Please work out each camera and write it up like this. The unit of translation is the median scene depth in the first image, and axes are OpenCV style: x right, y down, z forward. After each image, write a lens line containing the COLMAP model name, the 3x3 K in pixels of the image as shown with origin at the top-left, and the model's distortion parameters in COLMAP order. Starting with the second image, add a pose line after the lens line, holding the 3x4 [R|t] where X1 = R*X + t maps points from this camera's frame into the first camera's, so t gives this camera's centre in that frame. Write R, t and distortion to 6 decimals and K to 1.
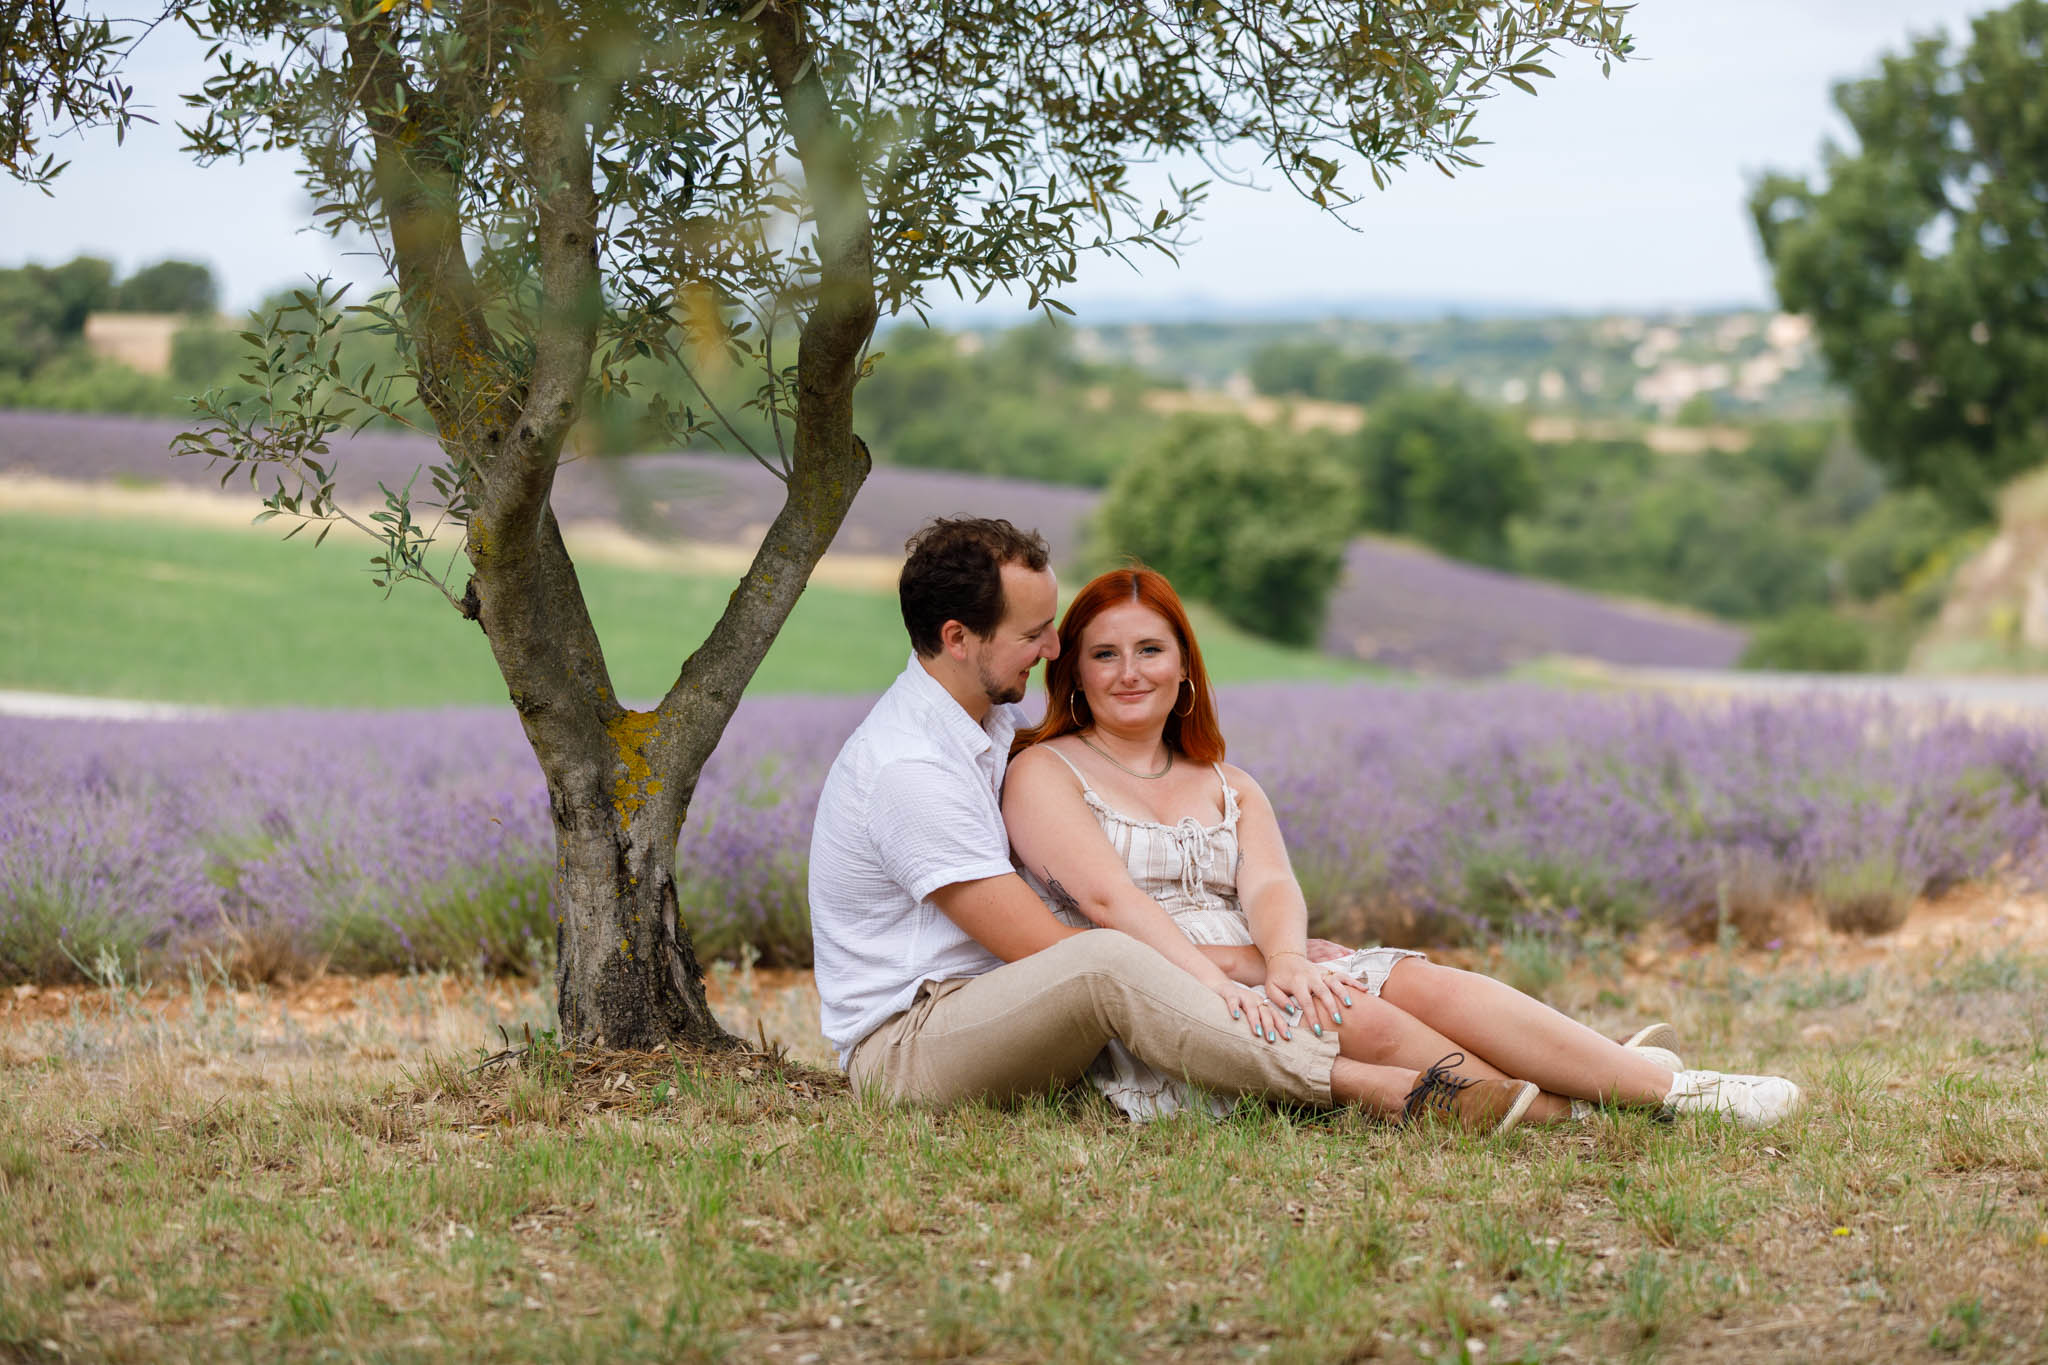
lens RADIAL K [[5521.5, 0, 1024.0], [0, 5521.5, 682.5], [0, 0, 1]] dist [-0.033903, 0.319263]
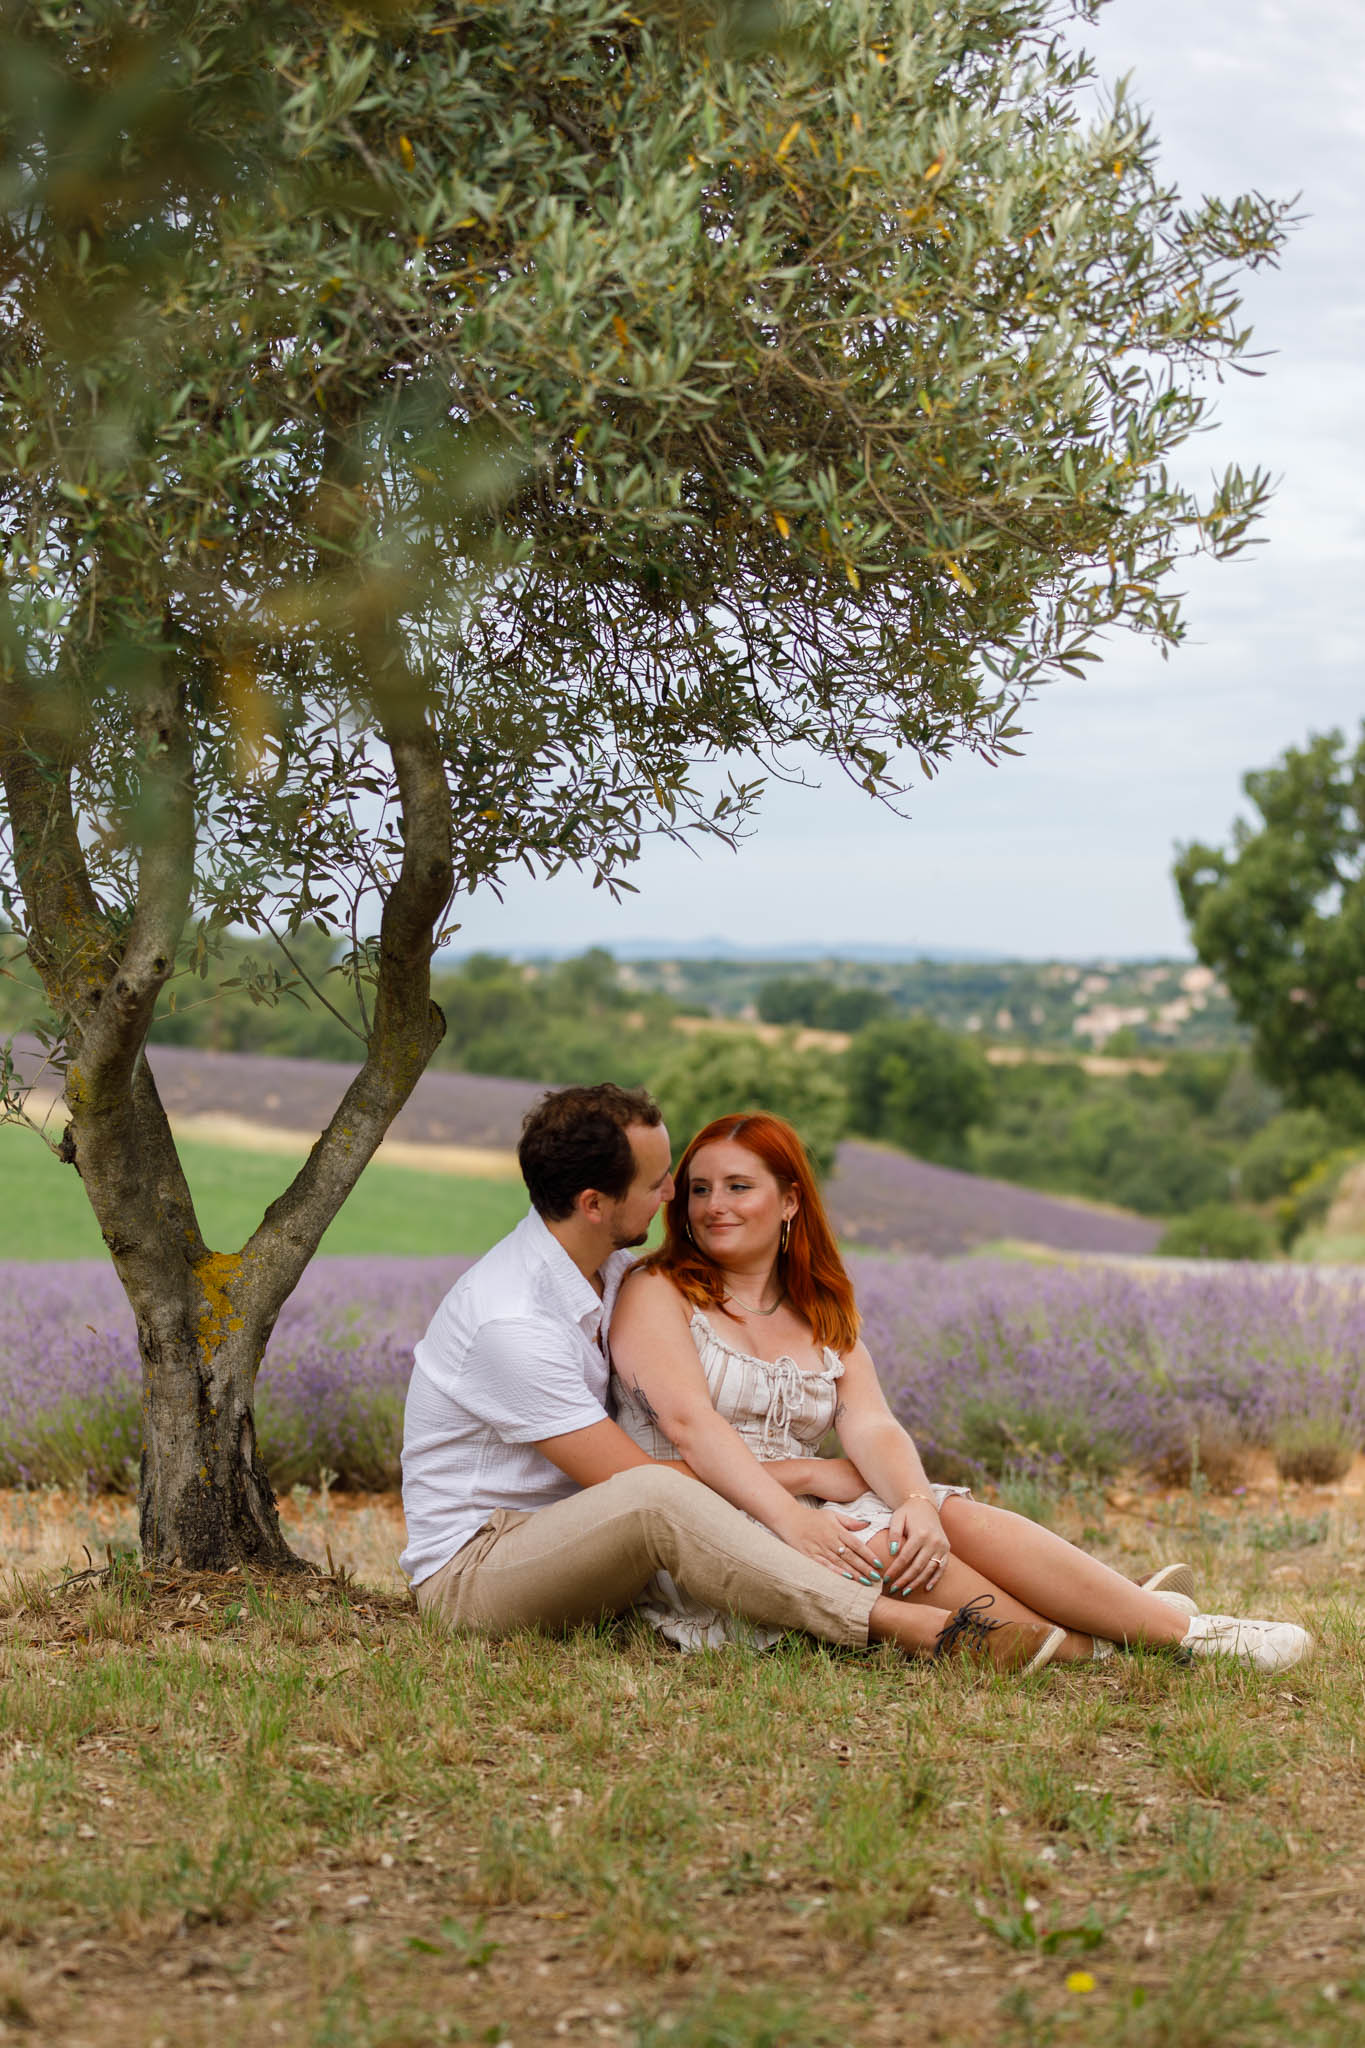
lens RADIAL K [[4507.5, 0, 642.0], [0, 4507.5, 1019.4], [0, 0, 1]] dist [0.090167, -0.176024]
pose [[0.999601, 0.023894, 0.015082, -0.002822], [-0.023081, 0.998385, -0.051917, 0.003525], [-0.016298, 0.051548, 0.998538, 0.121643]]
